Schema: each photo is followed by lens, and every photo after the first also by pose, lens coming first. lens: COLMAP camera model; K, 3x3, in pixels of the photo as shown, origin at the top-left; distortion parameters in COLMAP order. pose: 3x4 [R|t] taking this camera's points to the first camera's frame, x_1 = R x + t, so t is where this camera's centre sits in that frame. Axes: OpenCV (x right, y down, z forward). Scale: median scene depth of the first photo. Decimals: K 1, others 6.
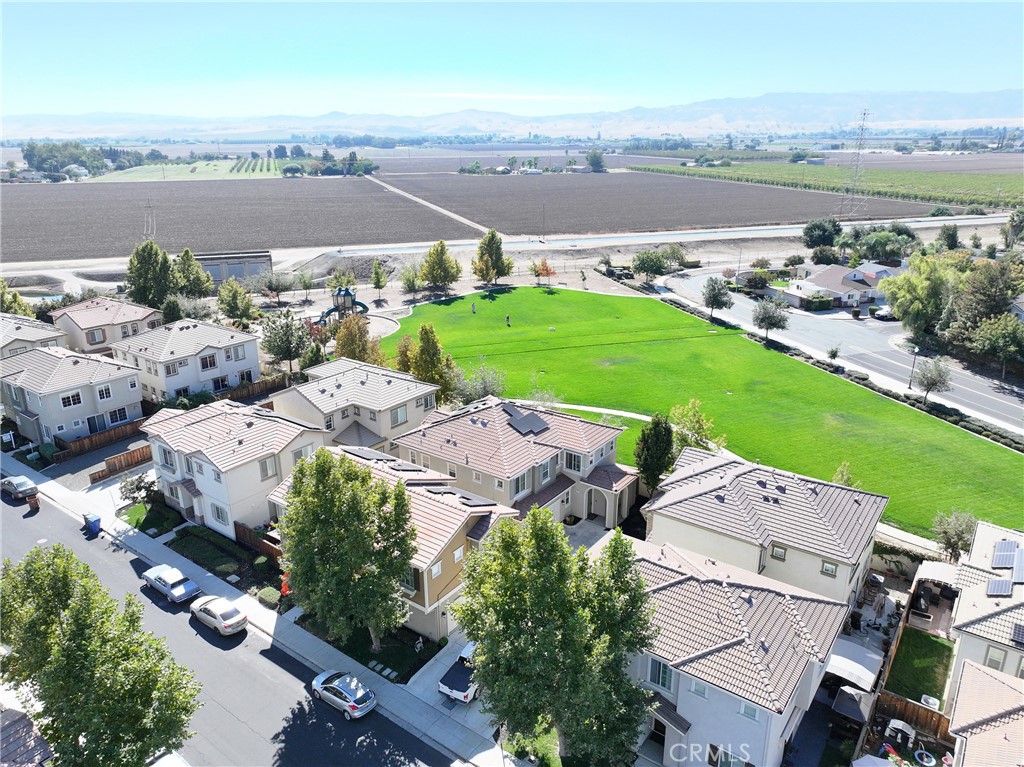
lens RADIAL K [[720.6, 0, 512.0], [0, 720.6, 383.5], [0, 0, 1]] dist [-0.005544, 0.025078]
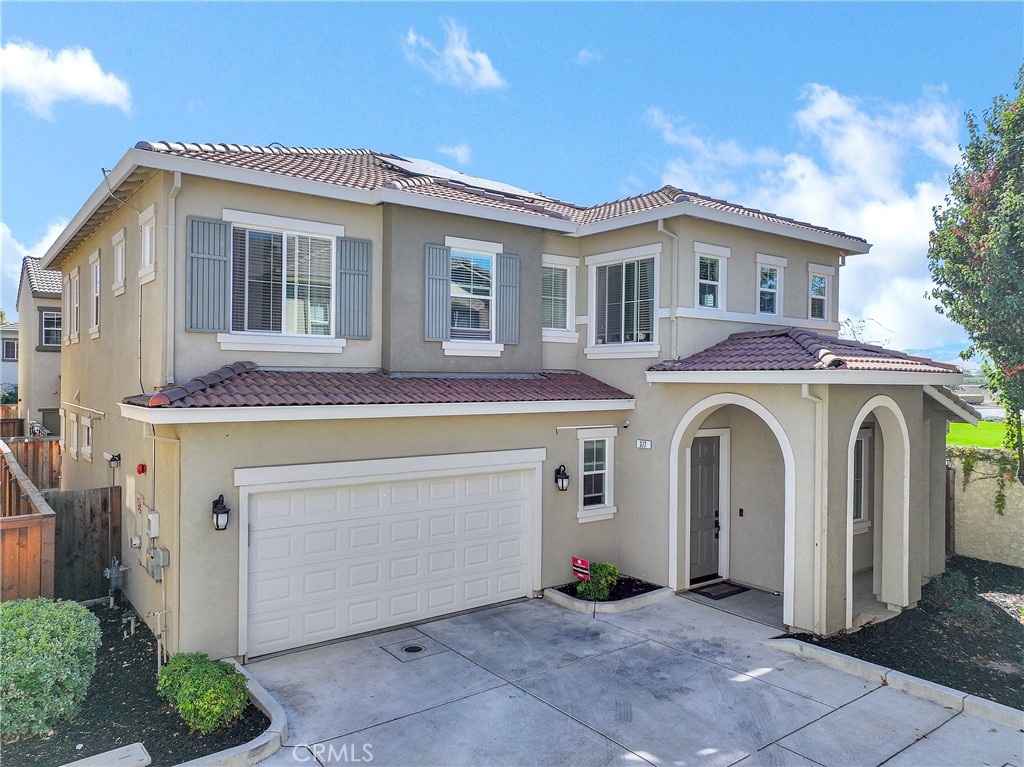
lens RADIAL K [[739.4, 0, 512.0], [0, 739.4, 383.5], [0, 0, 1]] dist [0.003331, 0.004627]
pose [[0.958556, 0.016984, -0.284398, 0.078347], [-0.107466, 0.946038, -0.305716, 0.137278], [0.263859, 0.323610, 0.908656, 0.535096]]
